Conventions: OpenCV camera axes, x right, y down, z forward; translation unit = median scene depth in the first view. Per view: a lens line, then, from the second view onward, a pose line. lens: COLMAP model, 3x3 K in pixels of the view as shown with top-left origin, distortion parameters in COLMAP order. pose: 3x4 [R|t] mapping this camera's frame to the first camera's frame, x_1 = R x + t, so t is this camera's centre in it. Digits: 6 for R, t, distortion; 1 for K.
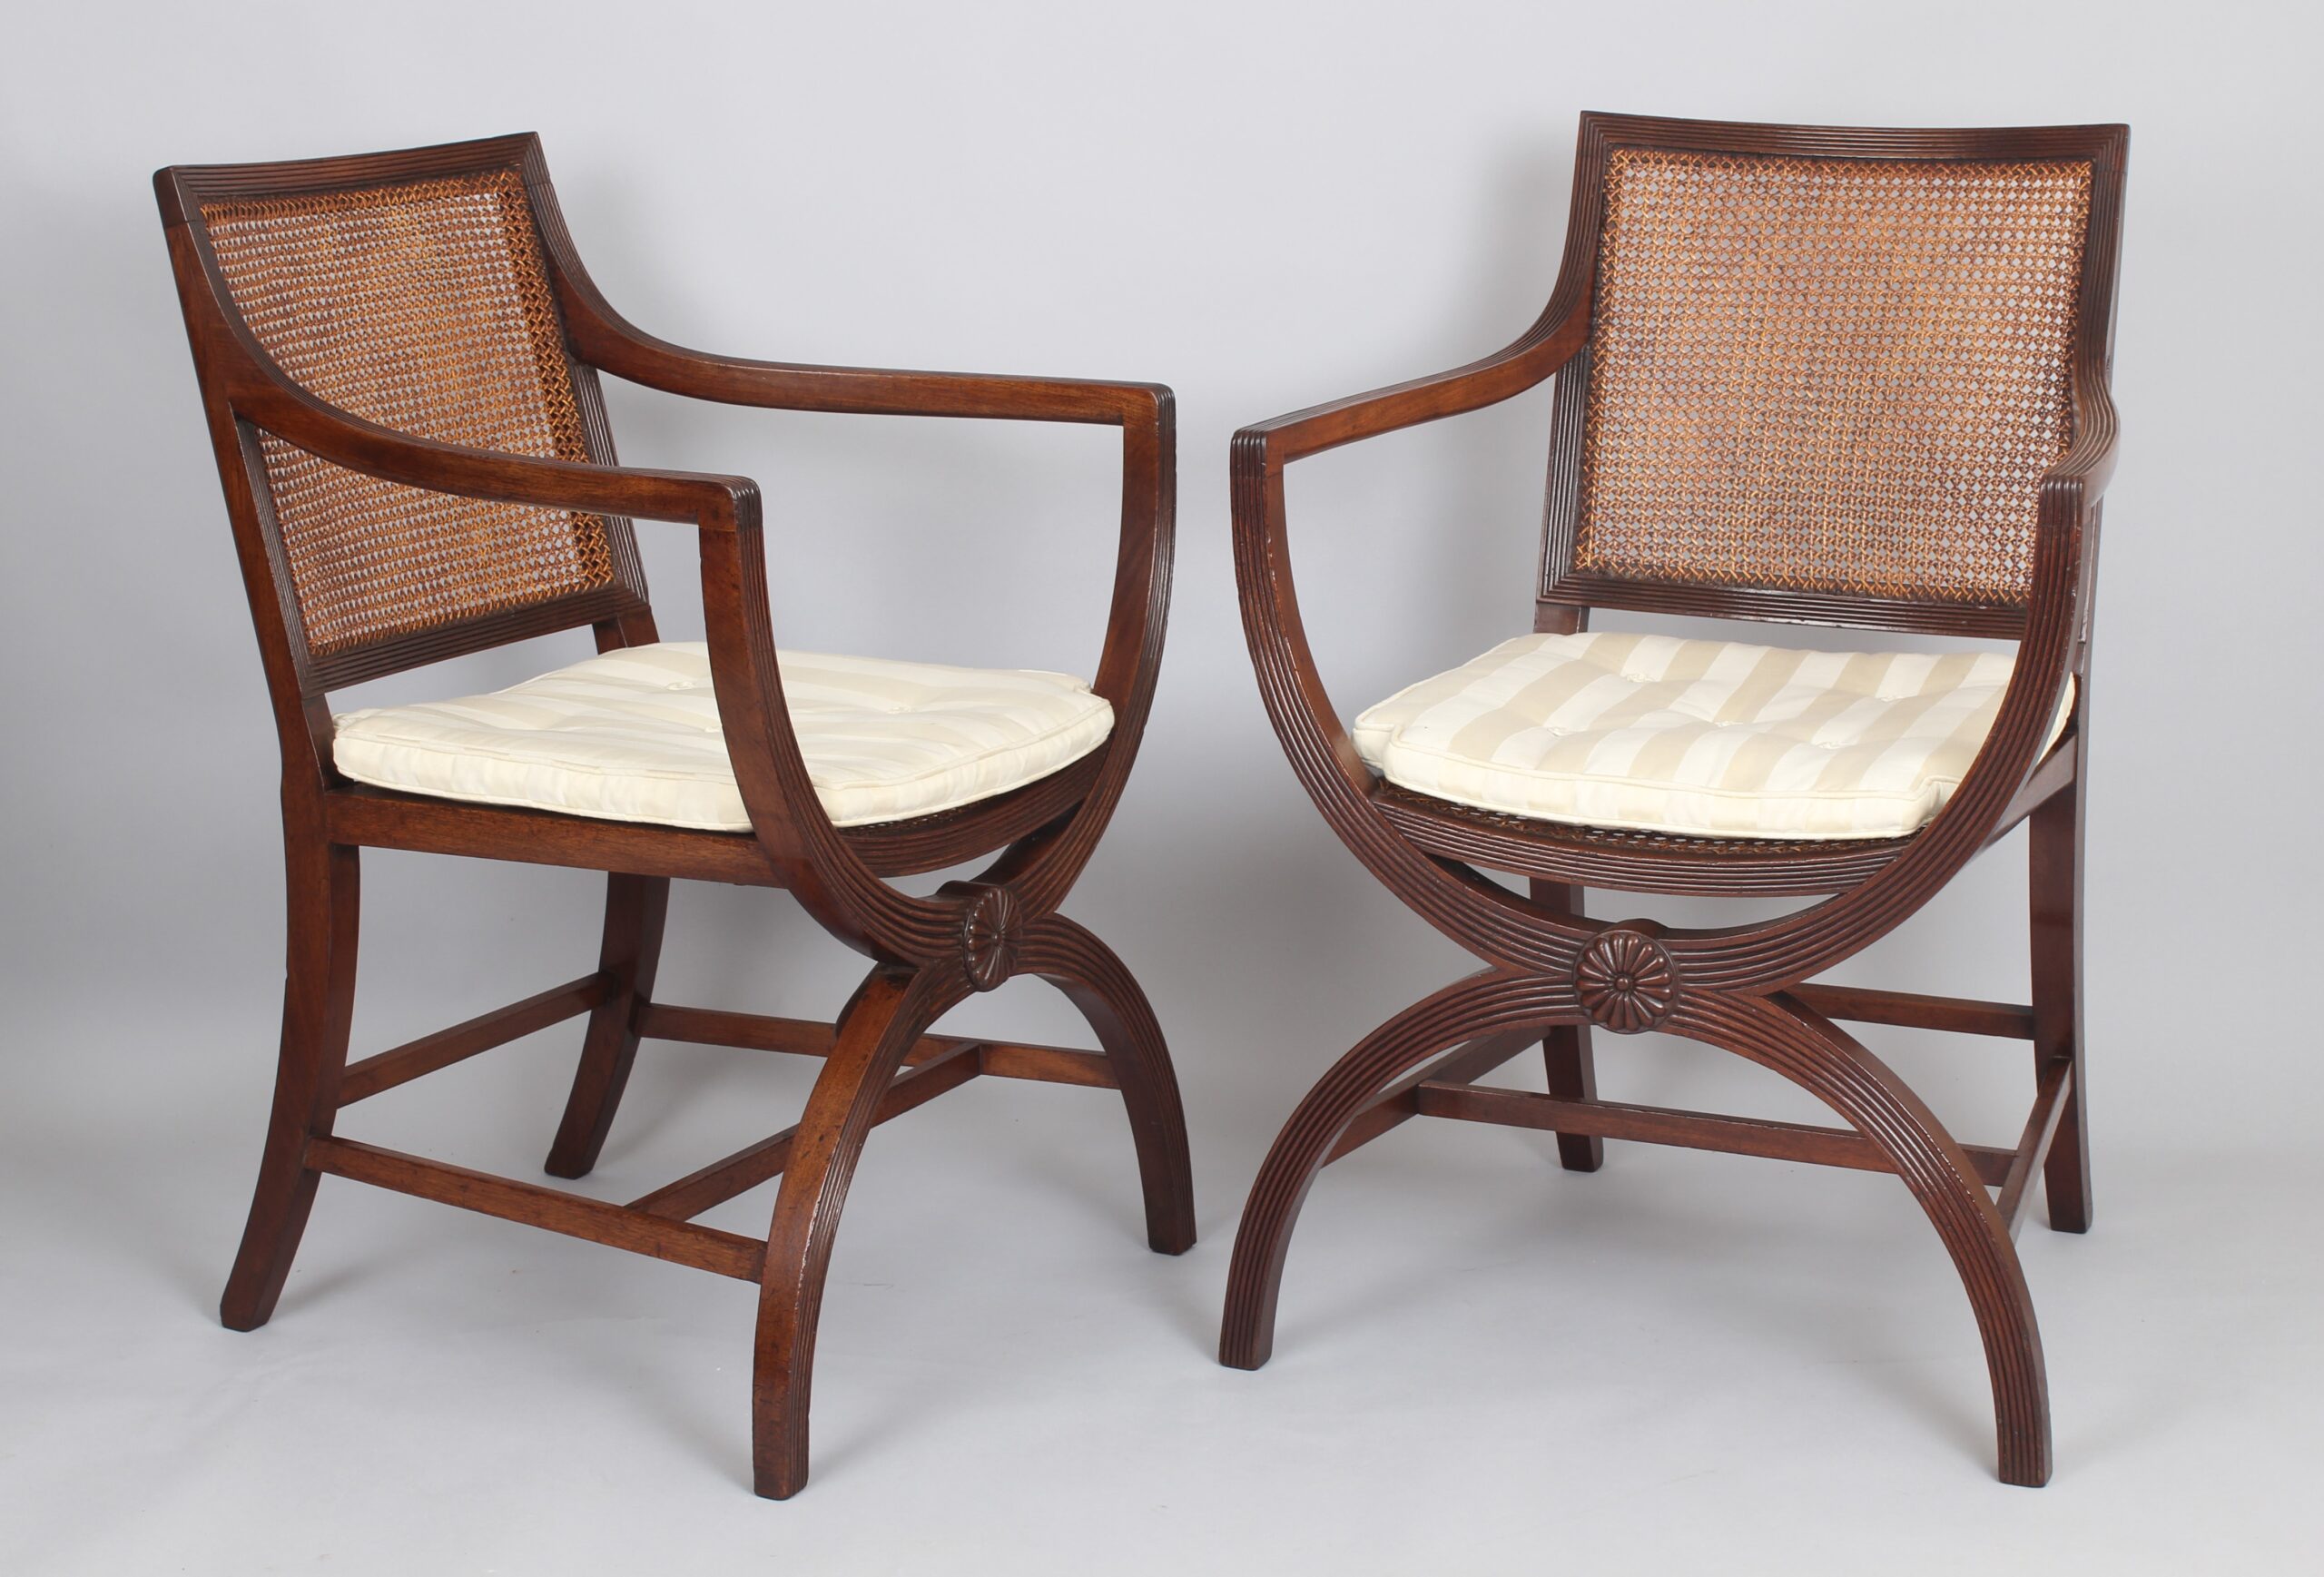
lens RADIAL K [[5141.6, 0, 1154.0], [0, 5141.6, 778.1], [0, 0, 1]] dist [0.023174, 0.000000]
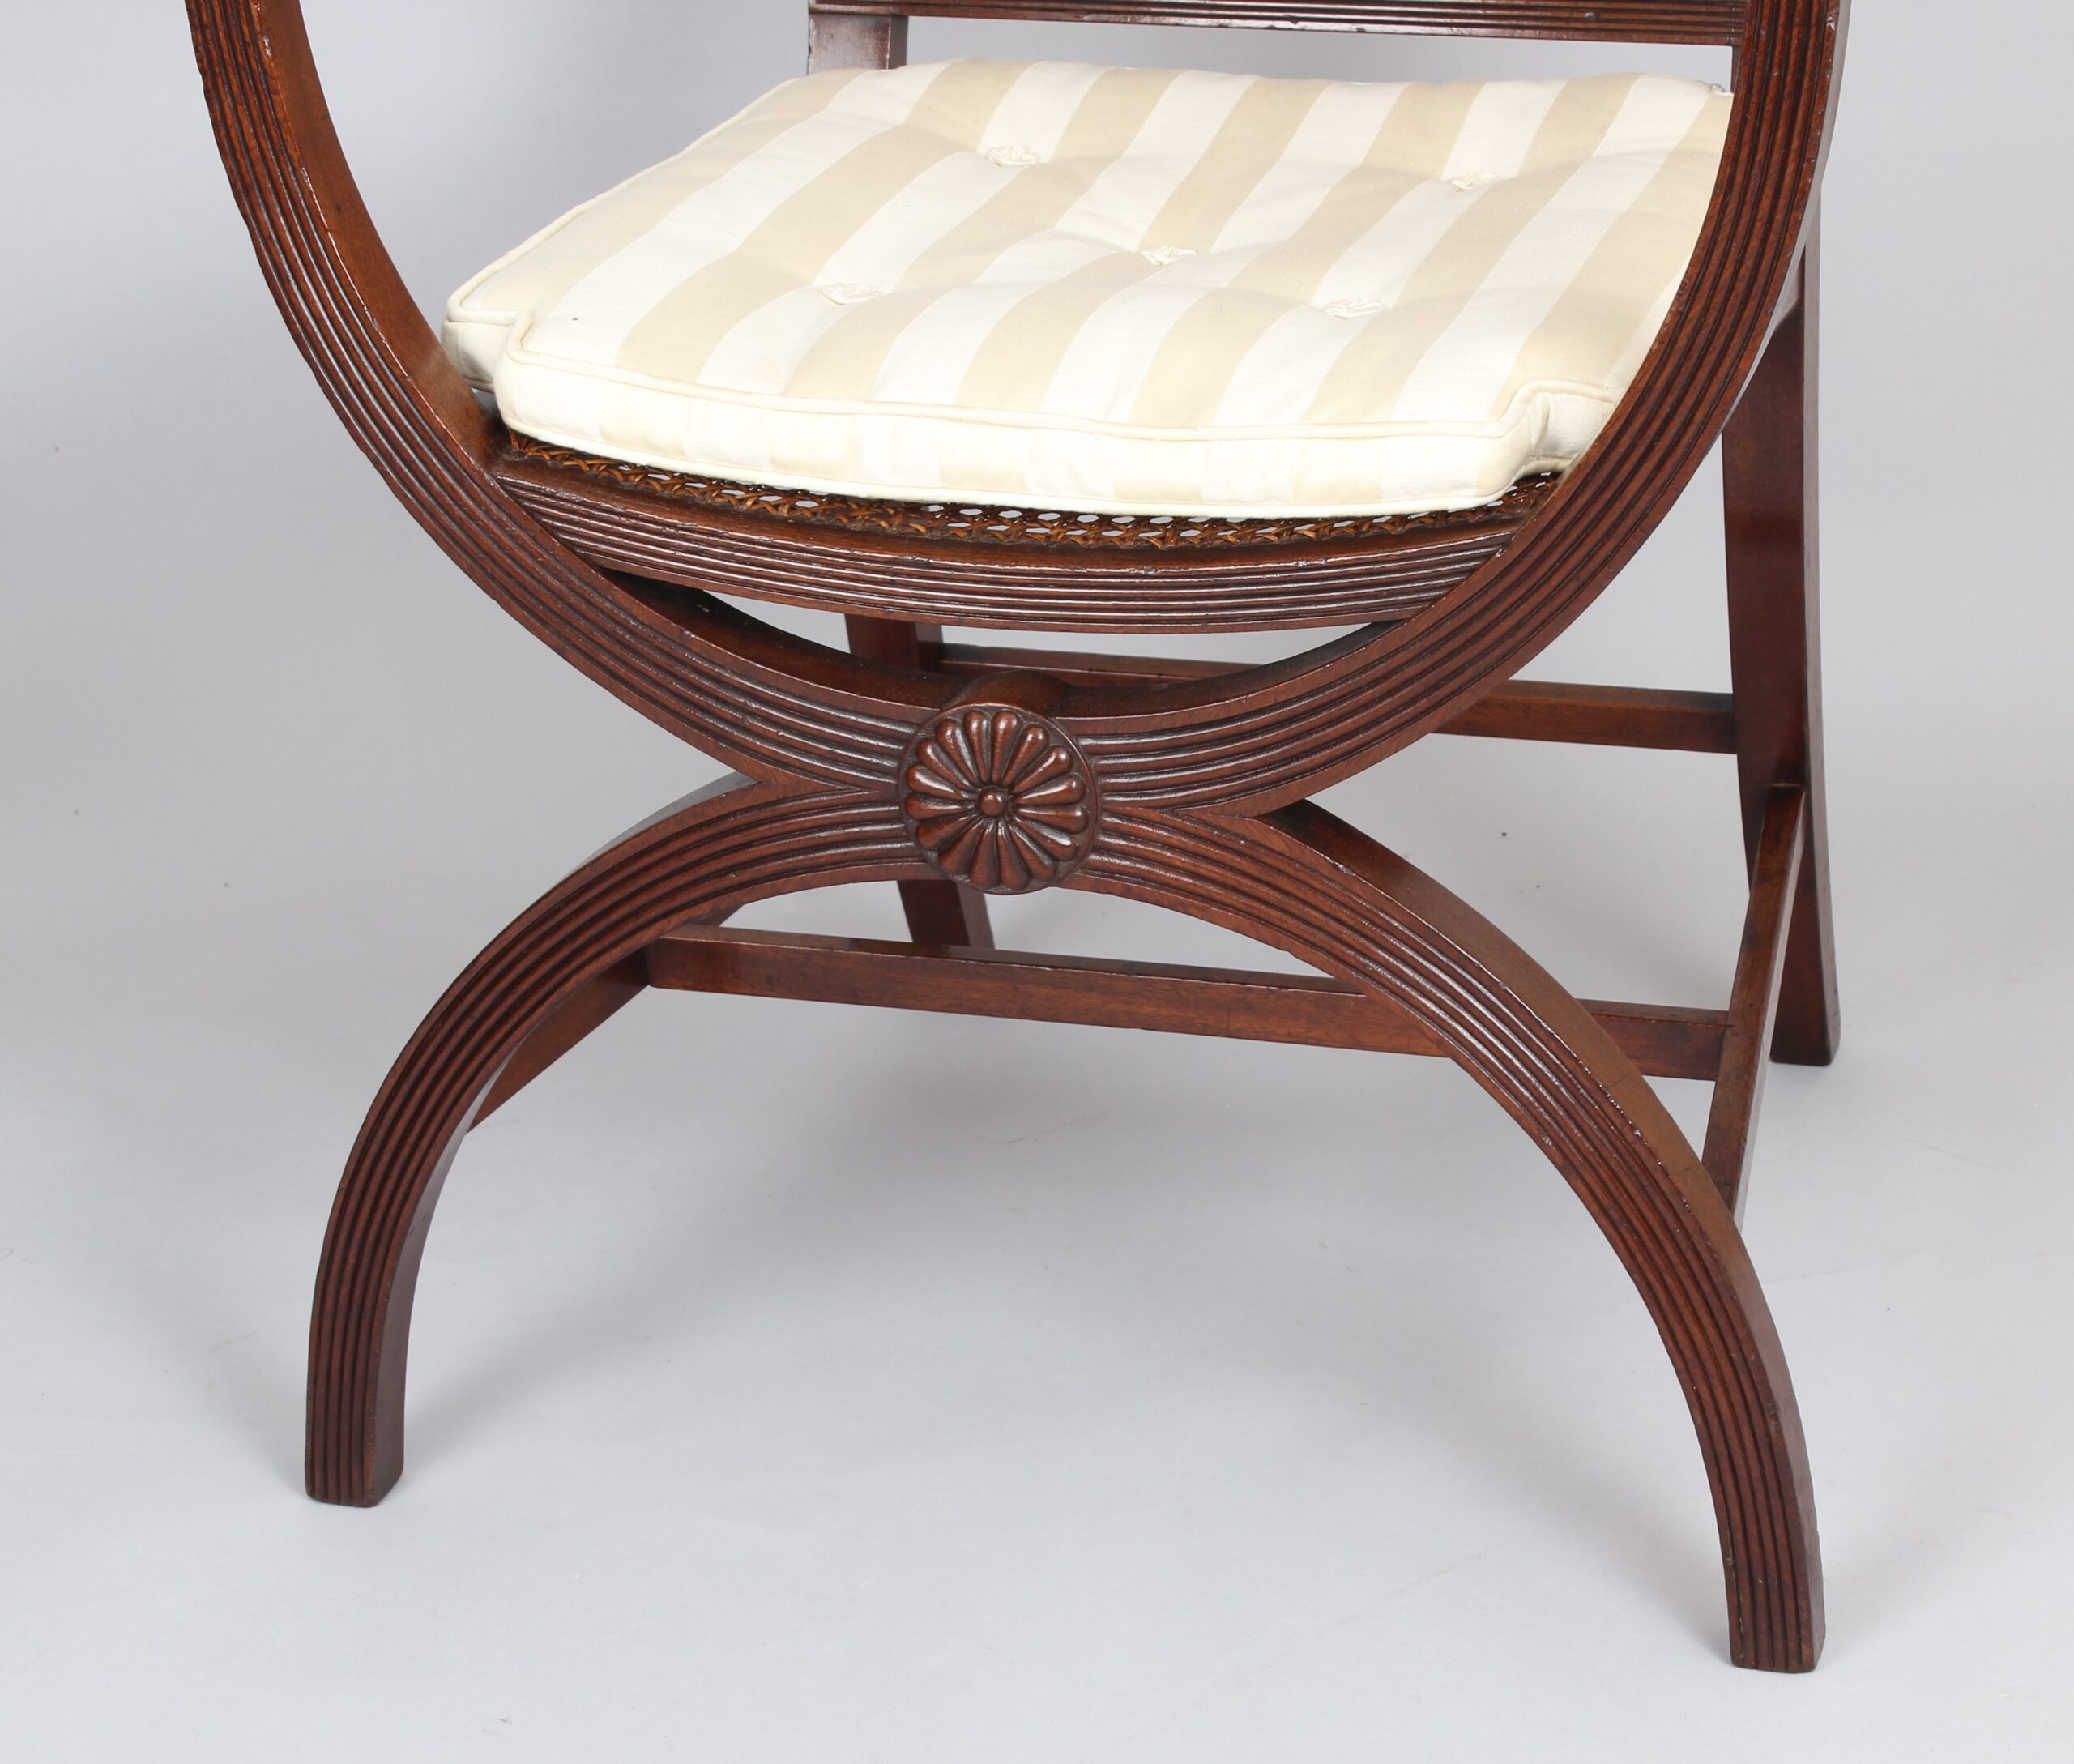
lens RADIAL K [[5110.2, 0, 1040.9], [0, 5110.2, 881.7], [0, 0, 1]] dist [0.050787, 0.000000]
pose [[0.995126, -0.074155, 0.065008, 0.060981], [0.058823, 0.975443, 0.212250, -0.062498], [-0.079151, -0.207392, 0.975051, 0.483595]]
